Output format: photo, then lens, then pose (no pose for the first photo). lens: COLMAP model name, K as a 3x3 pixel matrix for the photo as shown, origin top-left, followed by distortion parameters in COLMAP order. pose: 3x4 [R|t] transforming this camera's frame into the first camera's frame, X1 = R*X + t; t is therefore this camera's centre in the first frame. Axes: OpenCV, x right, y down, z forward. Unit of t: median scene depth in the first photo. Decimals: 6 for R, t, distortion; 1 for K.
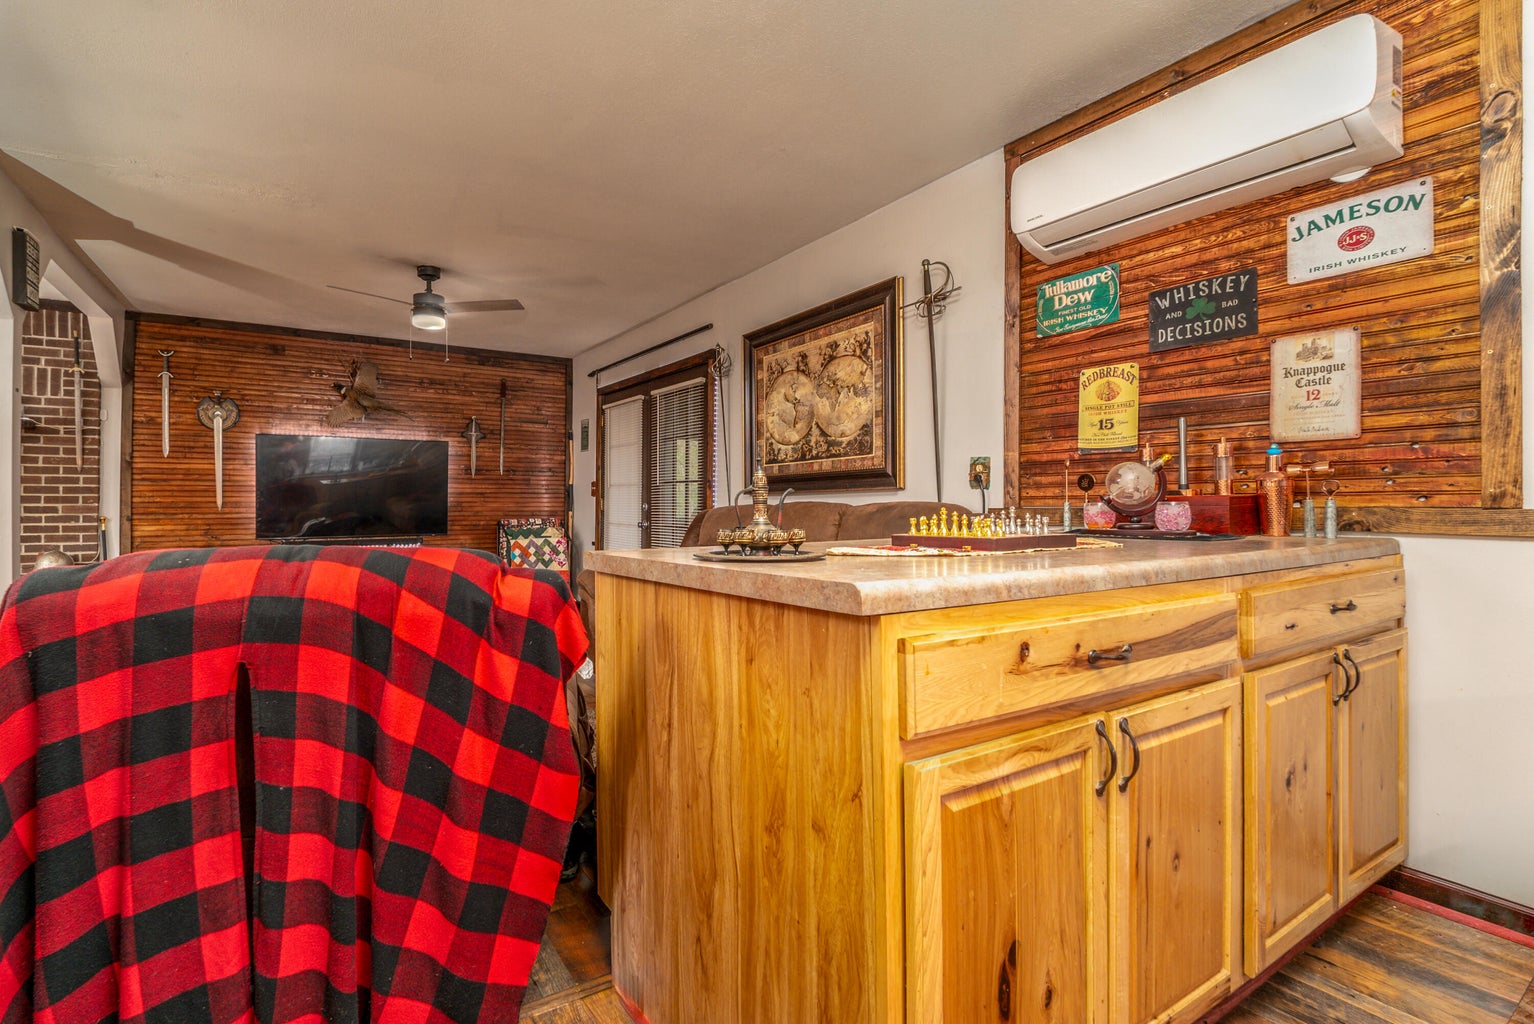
lens RADIAL K [[688.4, 0, 667.6], [0, 688.4, 508.7], [0, 0, 1]] dist [0.001465, -0.010473]
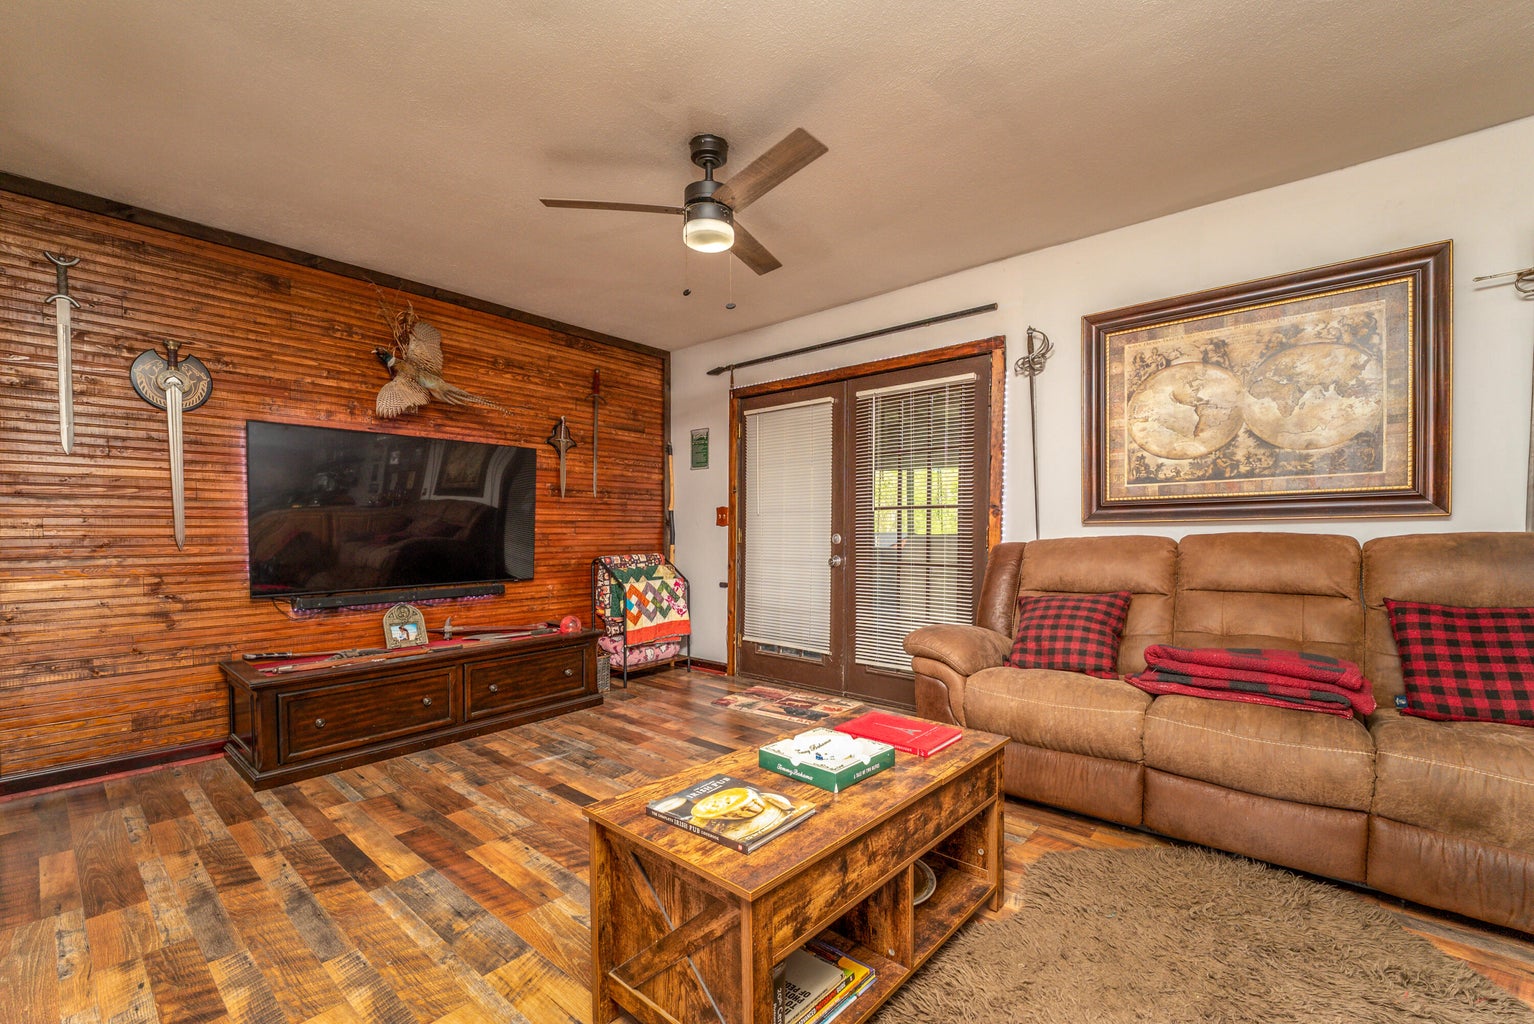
lens RADIAL K [[637.2, 0, 751.4], [0, 637.2, 550.6], [0, 0, 1]] dist [-0.000764, -0.010769]
pose [[0.944484, -0.013564, 0.328279, -0.531997], [0.006699, 0.999735, 0.022035, -0.008431], [-0.328490, -0.018613, 0.944324, 0.490010]]
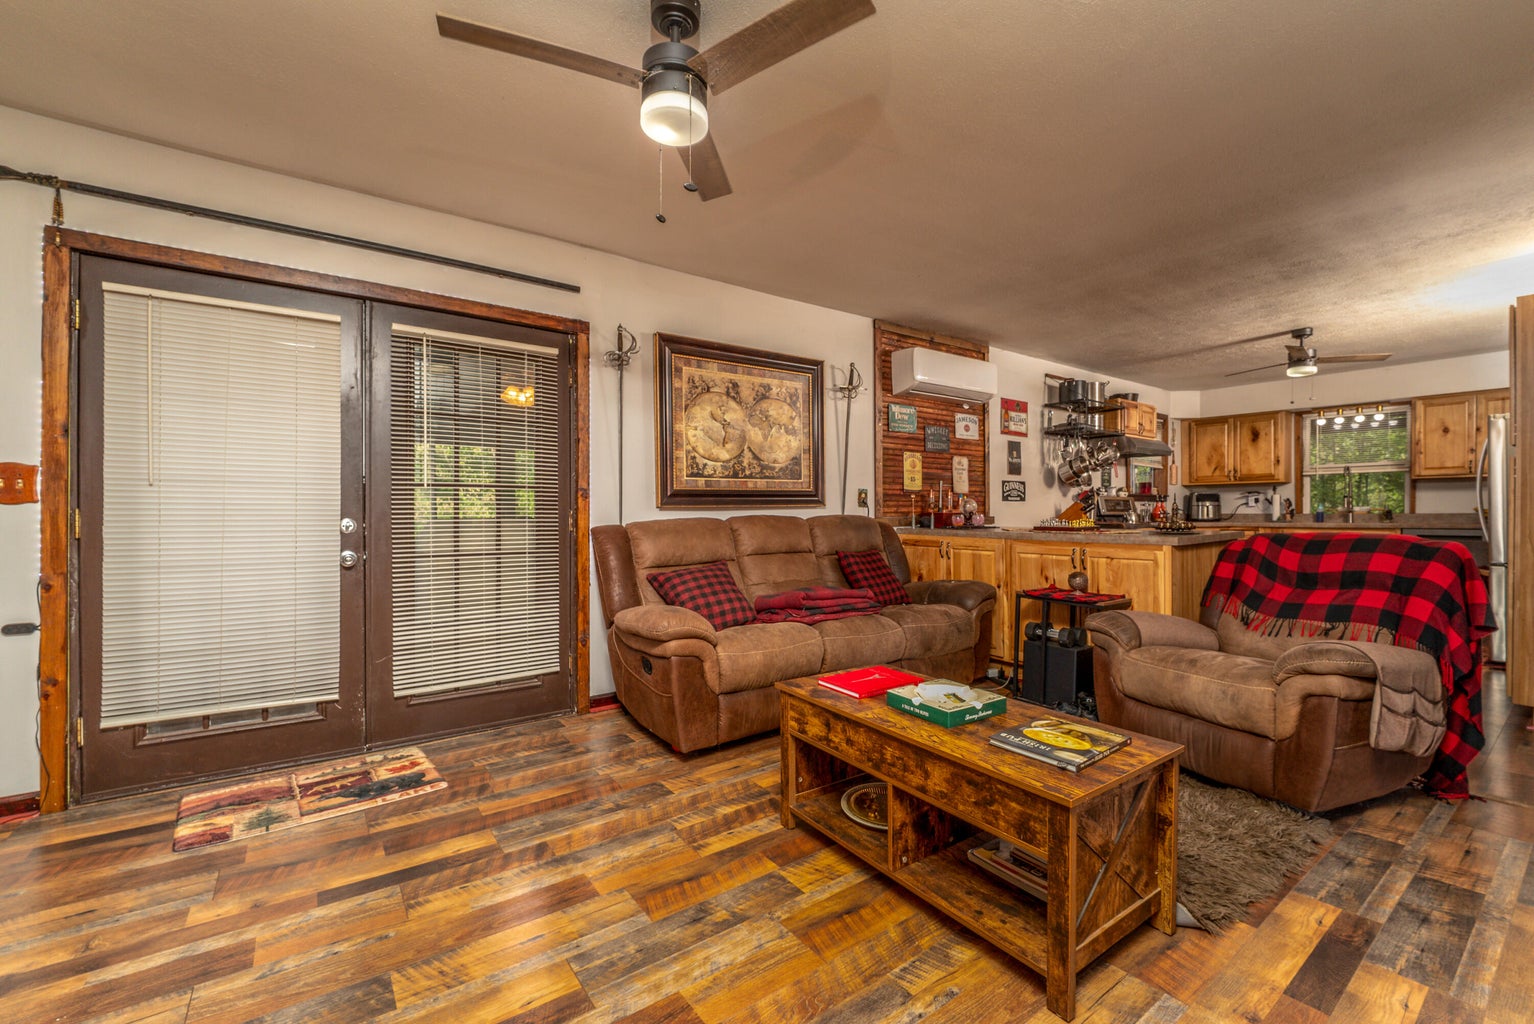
lens RADIAL K [[631.2, 0, 774.2], [0, 631.2, 517.3], [0, 0, 1]] dist [0.022070, -0.023713]
pose [[-0.110687, -0.004353, 0.993846, -0.820286], [0.011383, 0.999919, 0.005647, -0.011557], [-0.993790, 0.011938, -0.110629, 1.042375]]
